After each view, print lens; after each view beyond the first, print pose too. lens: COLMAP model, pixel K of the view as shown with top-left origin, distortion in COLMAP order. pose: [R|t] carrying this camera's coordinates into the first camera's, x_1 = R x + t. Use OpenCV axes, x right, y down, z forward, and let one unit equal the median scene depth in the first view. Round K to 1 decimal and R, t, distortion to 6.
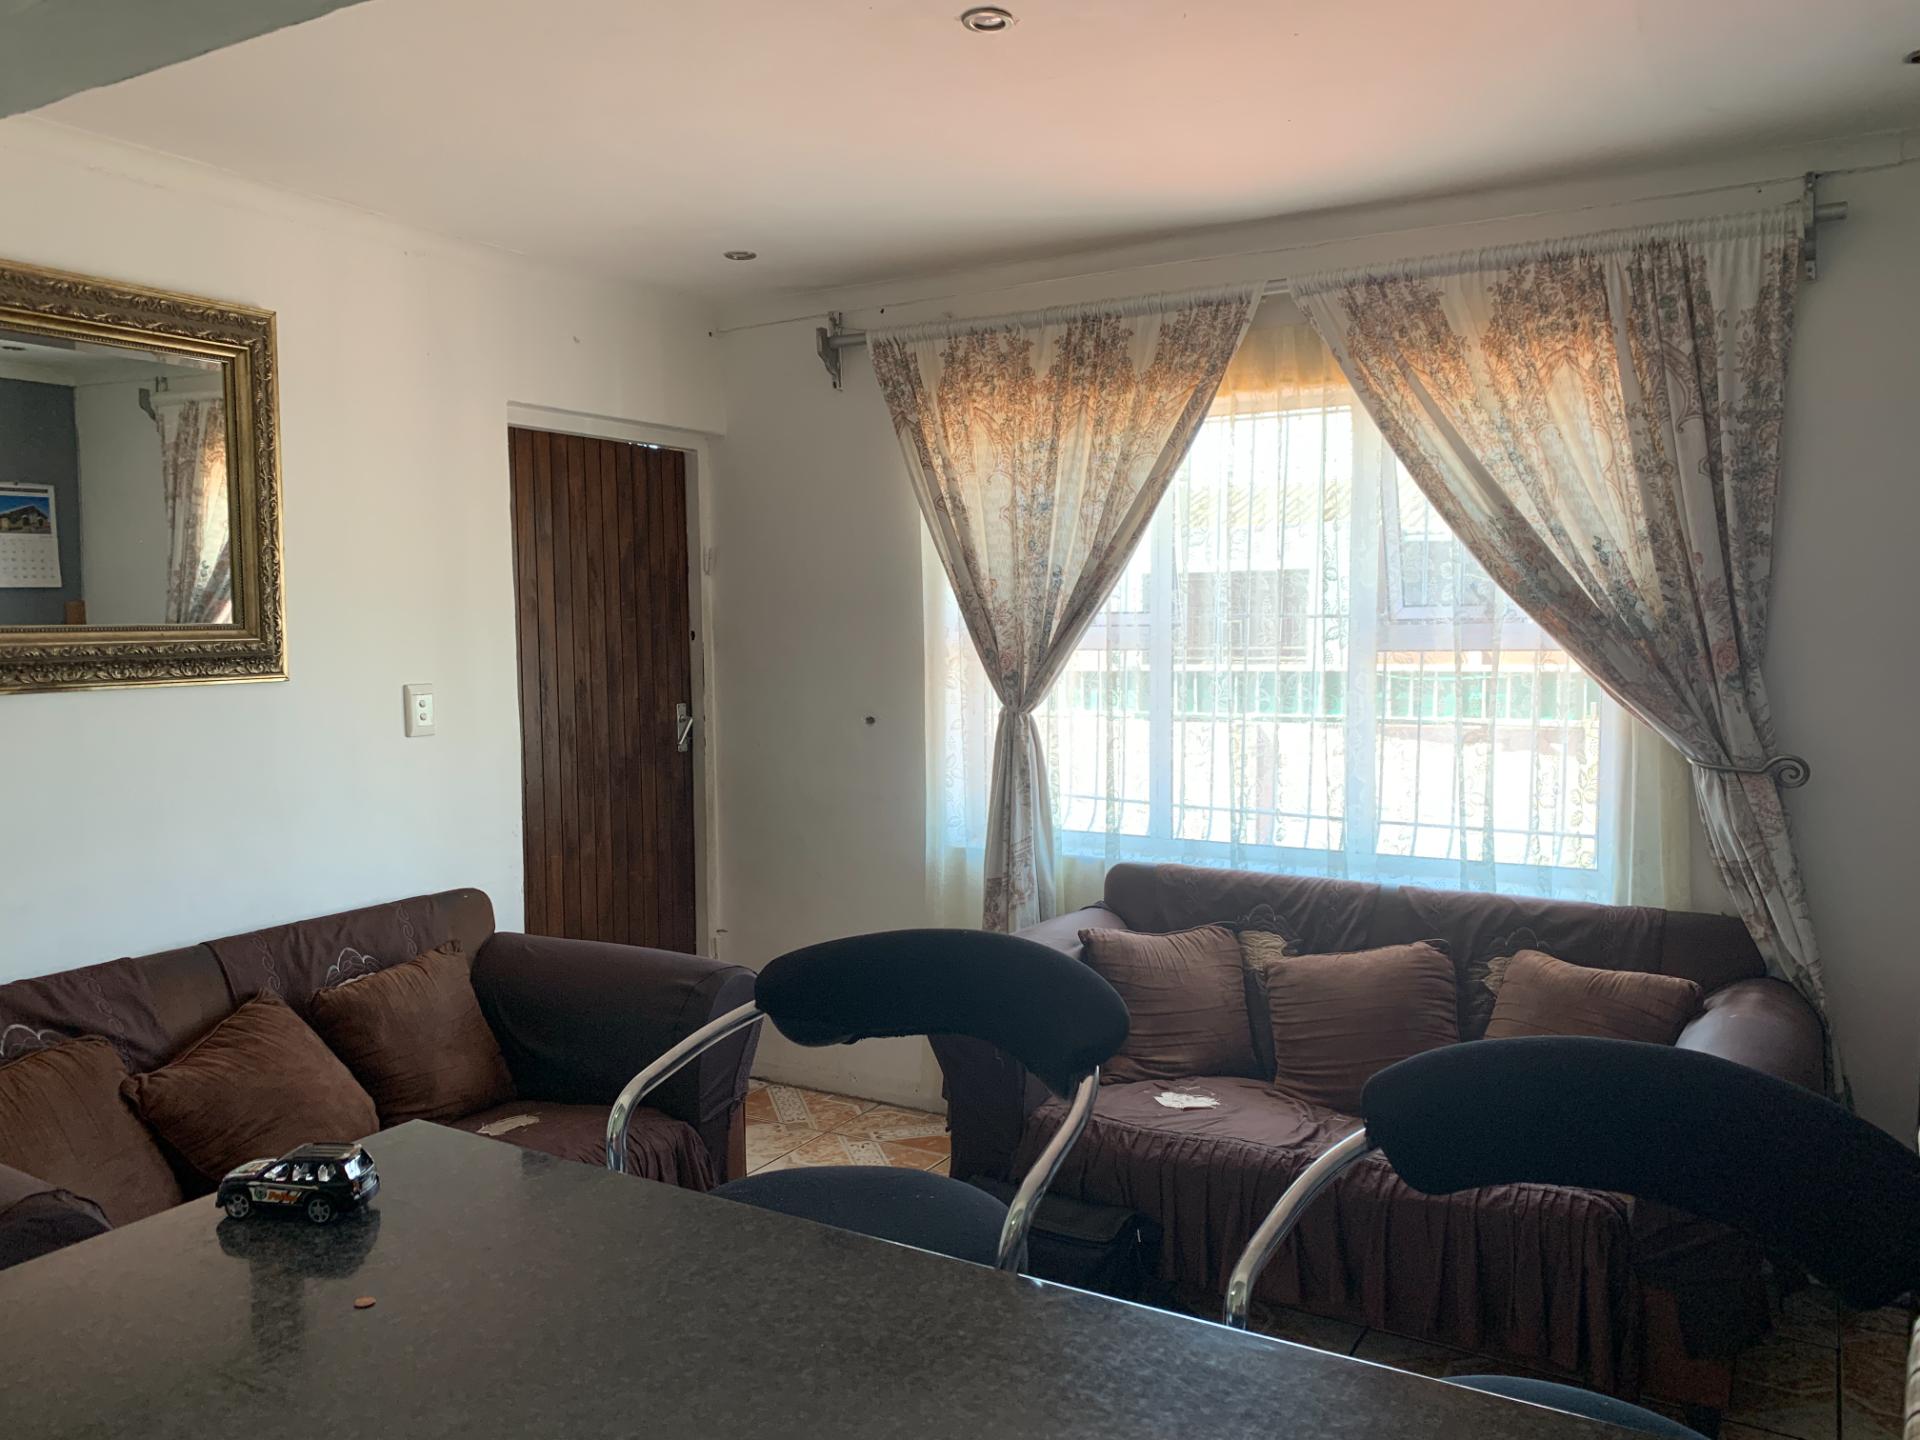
lens RADIAL K [[1465.7, 0, 913.7], [0, 1465.7, 745.6], [0, 0, 1]] dist [0.036054, -0.086790]
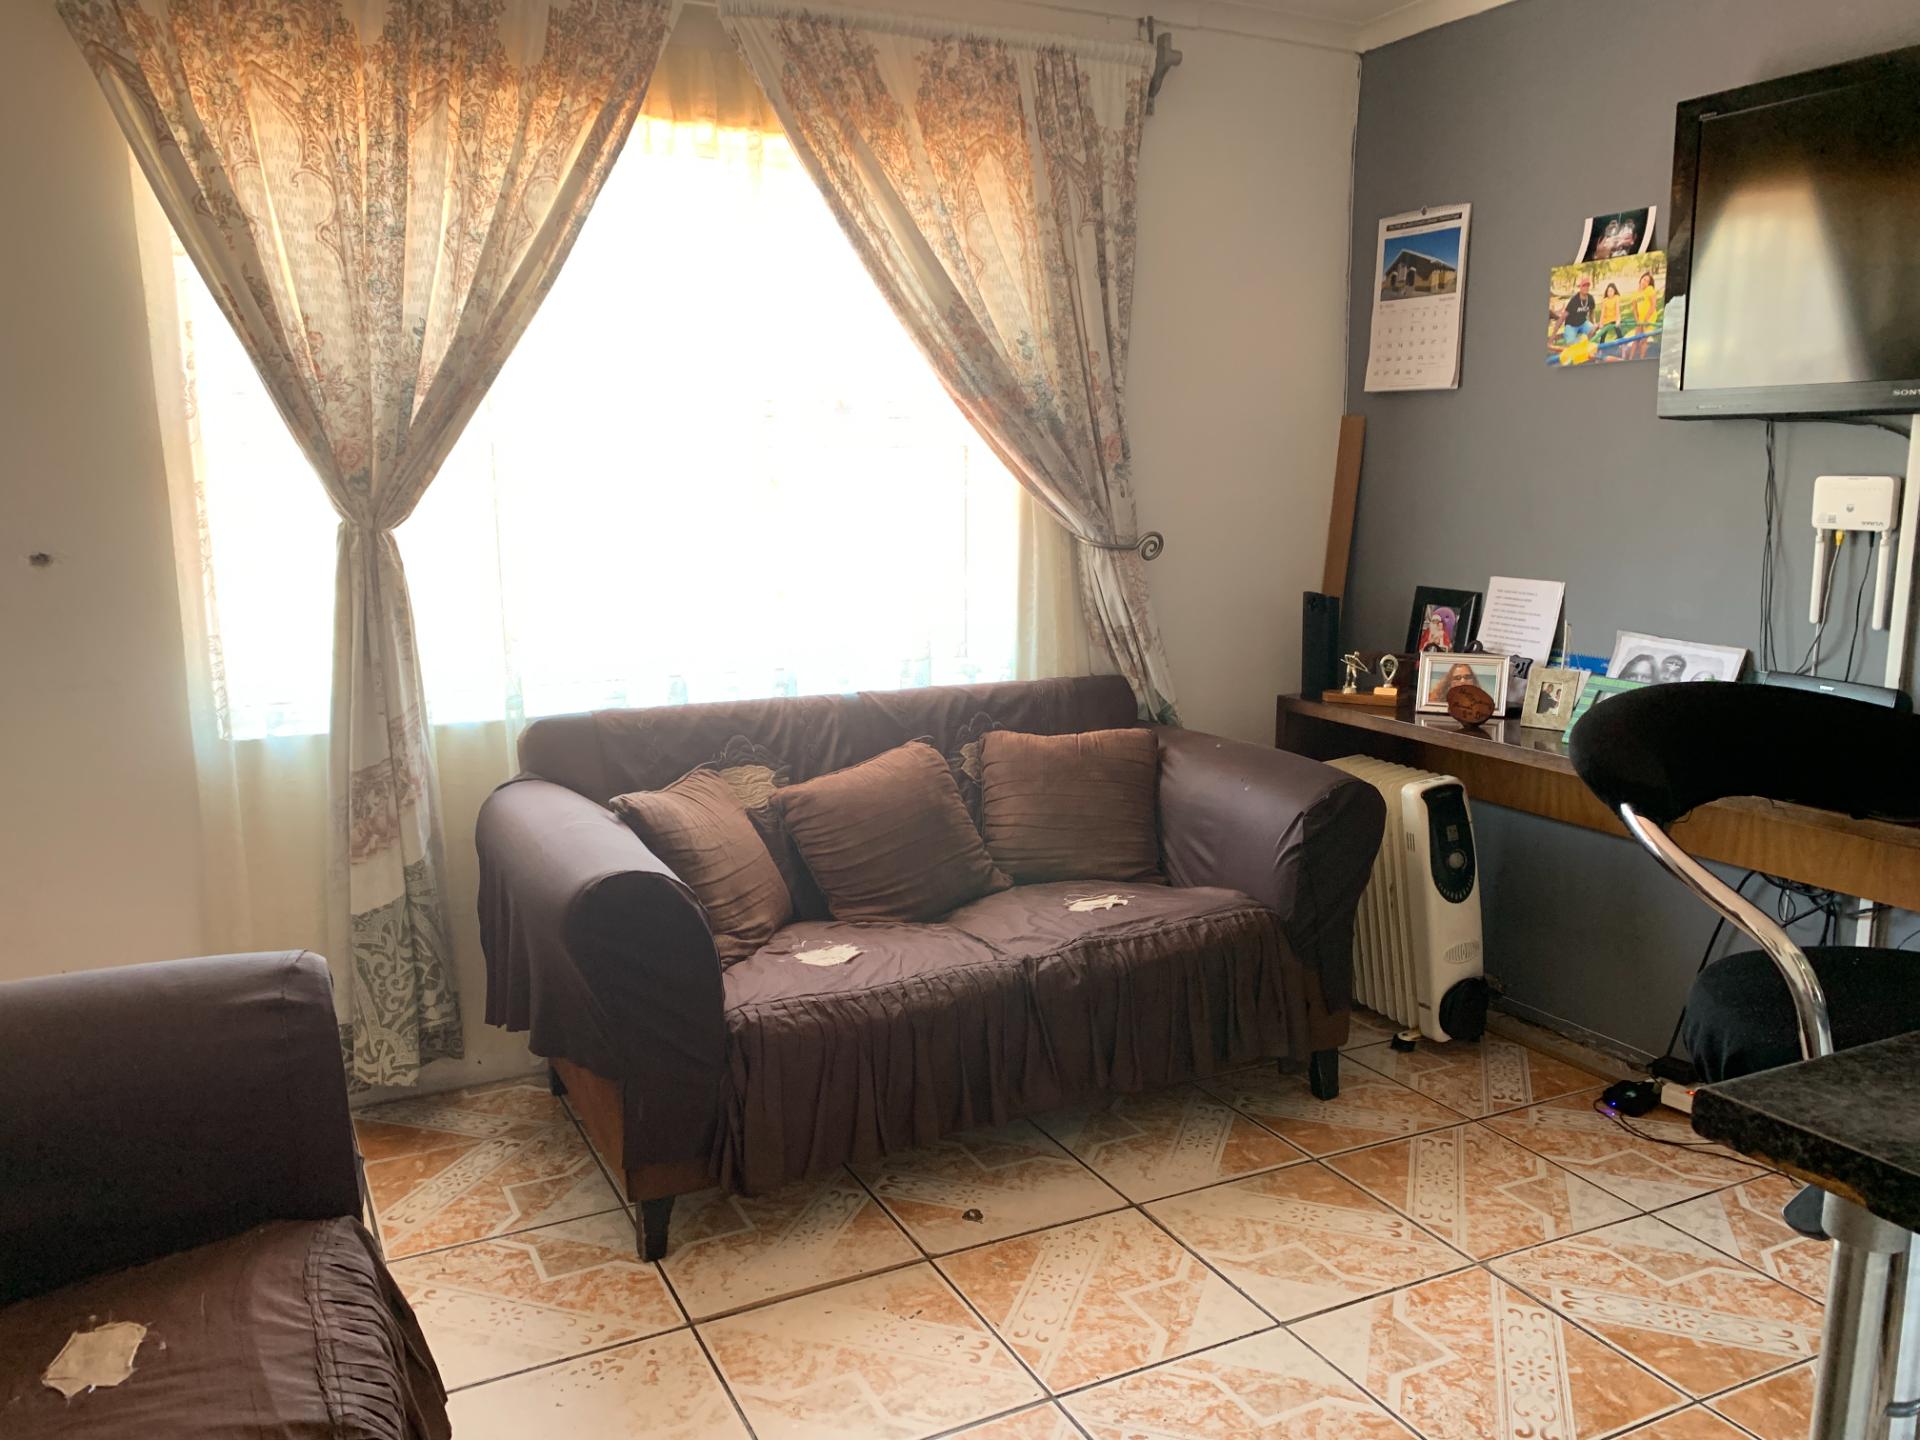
lens RADIAL K [[1487.8, 0, 954.0], [0, 1487.8, 757.4], [0, 0, 1]] dist [0.009340, -0.001329]
pose [[0.523500, -0.151397, 0.838467, -0.476169], [0.076979, 0.988466, 0.130419, 0.016412], [-0.848541, -0.003730, 0.529116, 0.454071]]
